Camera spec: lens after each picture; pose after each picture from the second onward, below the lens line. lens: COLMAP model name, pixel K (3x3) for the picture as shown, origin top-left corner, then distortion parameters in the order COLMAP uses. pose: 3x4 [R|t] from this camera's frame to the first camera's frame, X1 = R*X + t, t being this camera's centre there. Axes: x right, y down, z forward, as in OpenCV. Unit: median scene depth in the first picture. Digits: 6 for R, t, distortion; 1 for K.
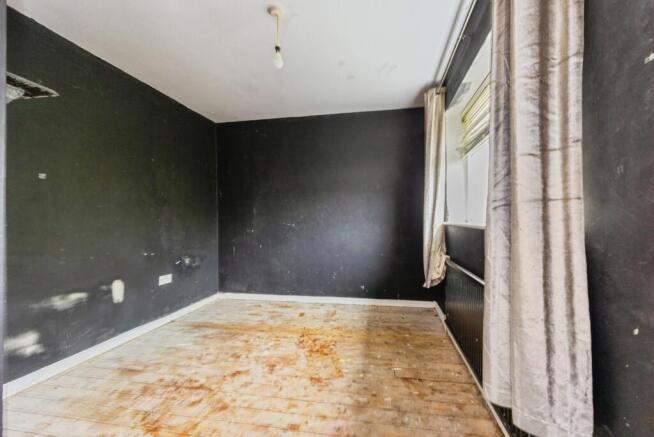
lens RADIAL K [[281.2, 0, 327.0], [0, 281.2, 218.5], [0, 0, 1]] dist [0.000960, 0.000262]
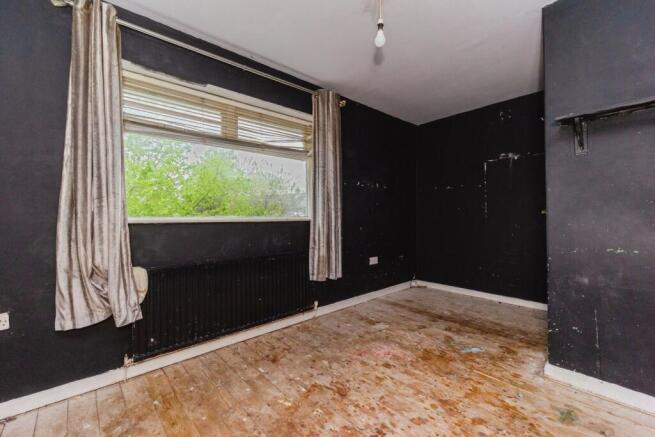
lens RADIAL K [[284.0, 0, 327.5], [0, 284.0, 218.5], [0, 0, 1]] dist [0.001847, 0.000238]
pose [[-0.806719, 0.010895, 0.590835, -0.605330], [0.010019, 0.999938, -0.004759, 0.026014], [-0.590850, 0.002080, -0.806779, 1.948368]]
